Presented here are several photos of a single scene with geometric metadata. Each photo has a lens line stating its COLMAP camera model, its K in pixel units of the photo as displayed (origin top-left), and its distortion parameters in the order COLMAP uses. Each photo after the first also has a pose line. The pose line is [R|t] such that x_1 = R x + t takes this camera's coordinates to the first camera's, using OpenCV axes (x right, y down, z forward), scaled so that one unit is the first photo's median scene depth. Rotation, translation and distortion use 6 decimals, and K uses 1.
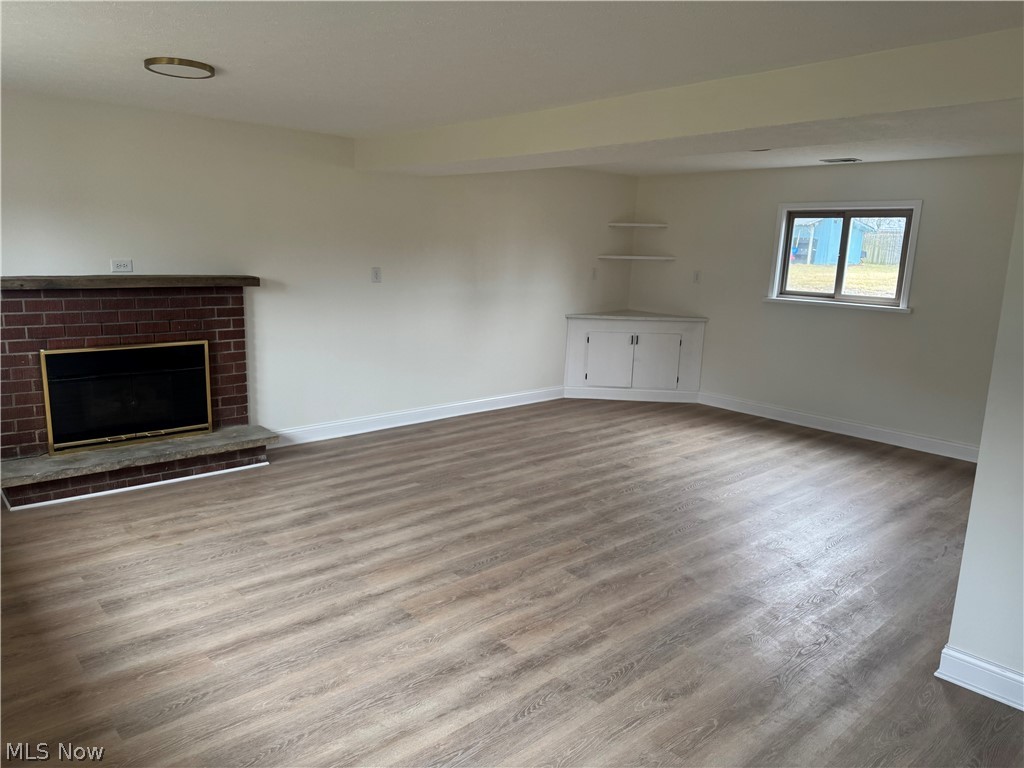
lens RADIAL K [[721.6, 0, 512.0], [0, 721.6, 384.0], [0, 0, 1]] dist [0.055939, -0.065610]
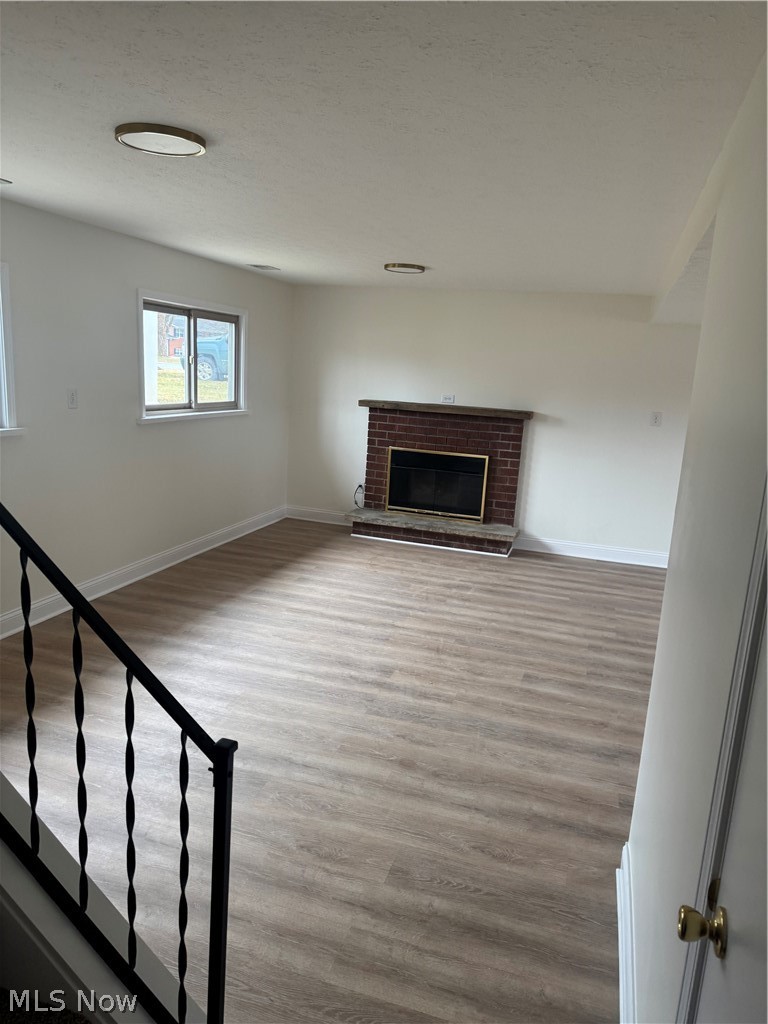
lens RADIAL K [[721.6, 0, 384.0], [0, 721.6, 512.0], [0, 0, 1]] dist [0.055939, -0.065610]
pose [[0.501846, 0.173232, -0.847432, 0.733204], [-0.206512, 0.975402, 0.077096, -0.024663], [0.839943, 0.136315, 0.525276, 0.158063]]
